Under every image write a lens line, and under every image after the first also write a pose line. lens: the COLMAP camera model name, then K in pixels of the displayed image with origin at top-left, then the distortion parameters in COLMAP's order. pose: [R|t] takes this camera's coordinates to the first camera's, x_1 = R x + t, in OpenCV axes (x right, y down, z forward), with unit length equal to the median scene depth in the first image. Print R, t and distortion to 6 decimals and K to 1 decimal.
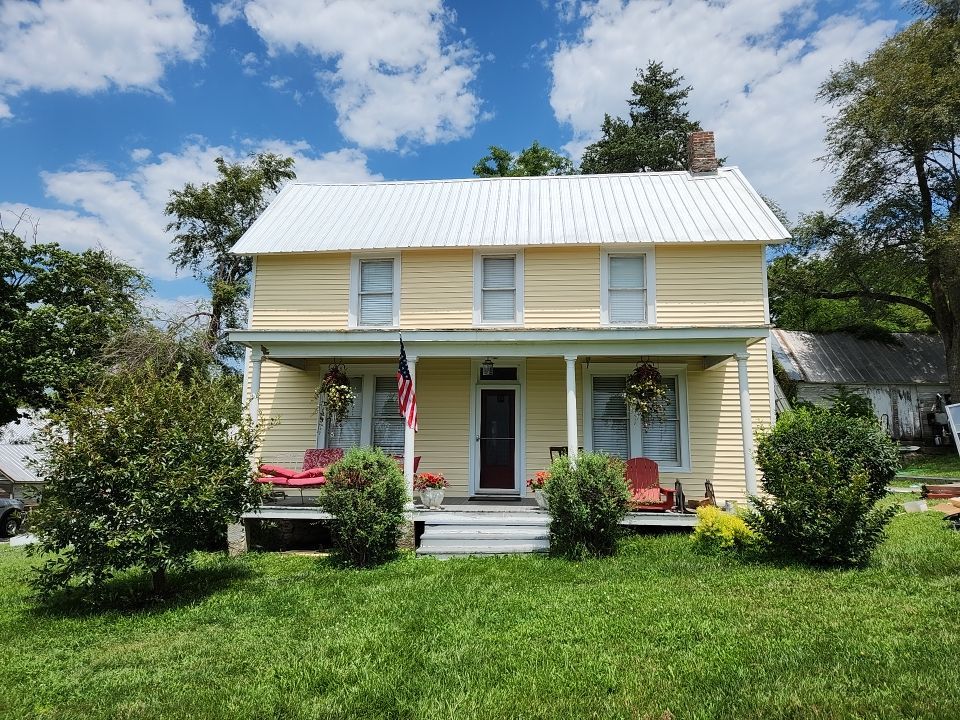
lens RADIAL K [[639.7, 0, 478.5], [0, 639.7, 377.0], [0, 0, 1]] dist [0.036387, -0.001704]
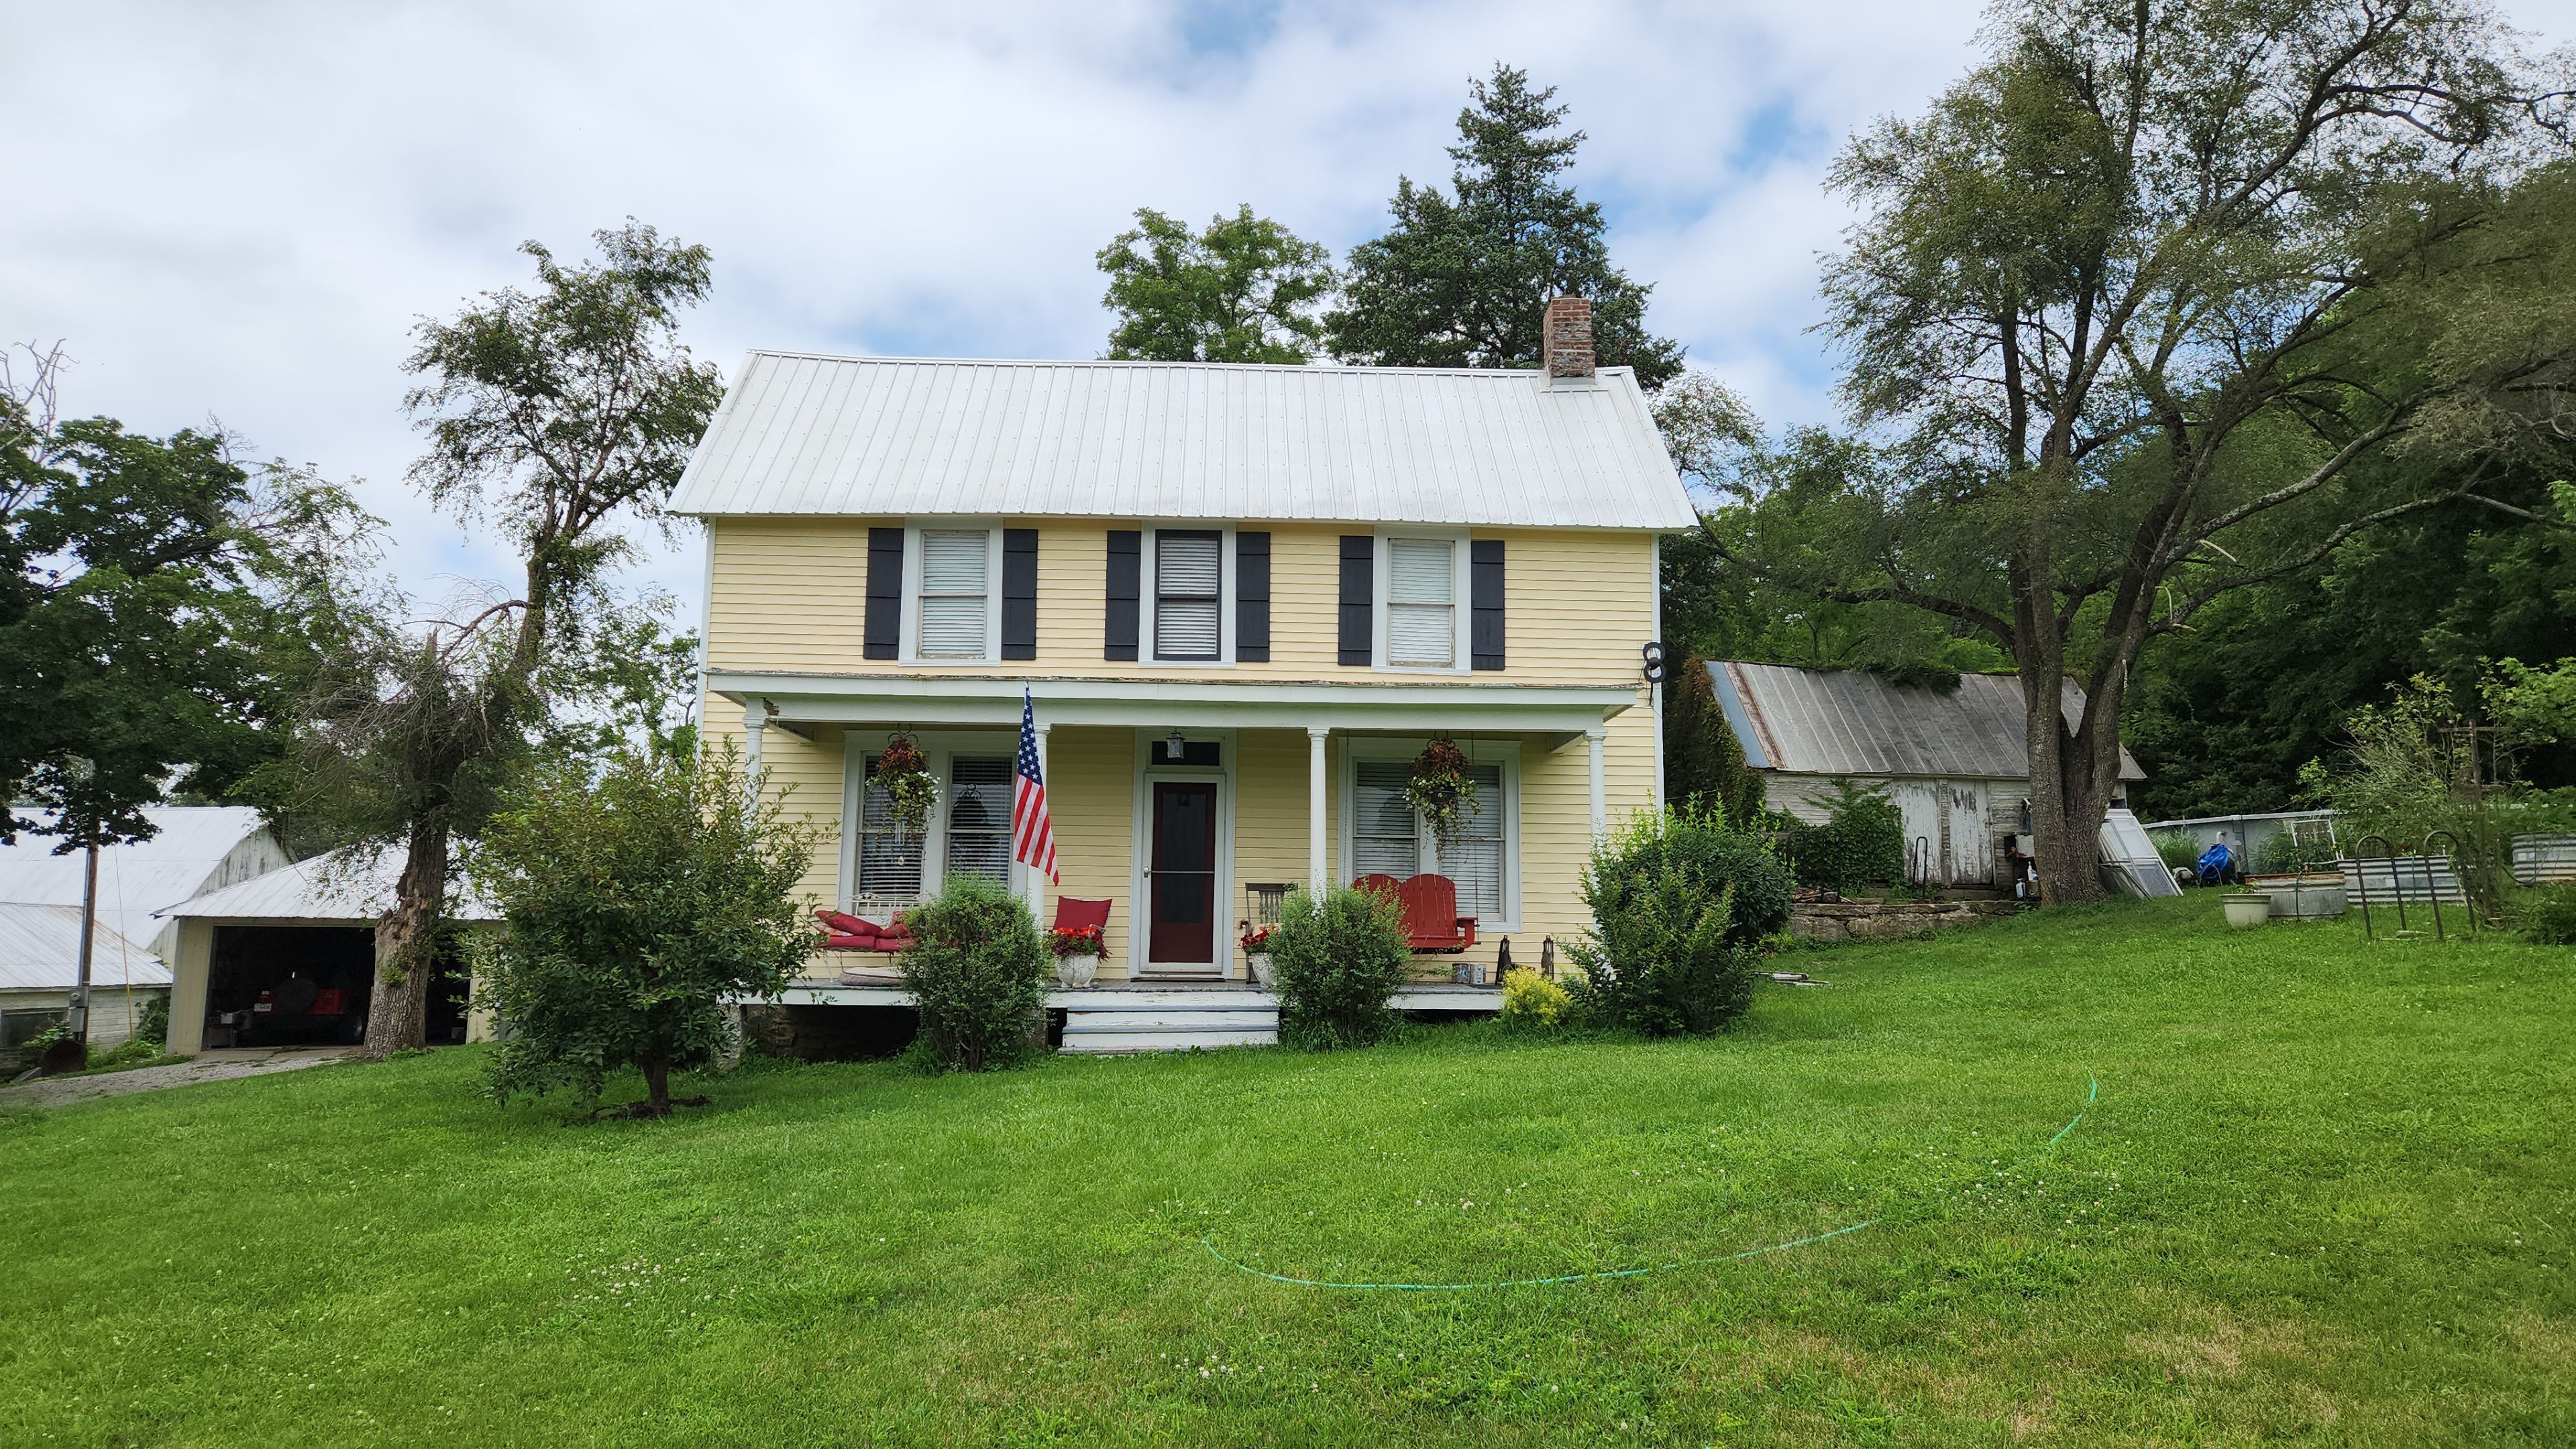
lens RADIAL K [[1886.3, 0, 1290.4], [0, 1886.3, 723.1], [0, 0, 1]] dist [0.005308, 0.000430]
pose [[0.991718, 0.016416, 0.127380, -0.058470], [-0.015736, 0.999856, -0.006344, -0.014913], [-0.127466, 0.004287, 0.991834, -0.409654]]
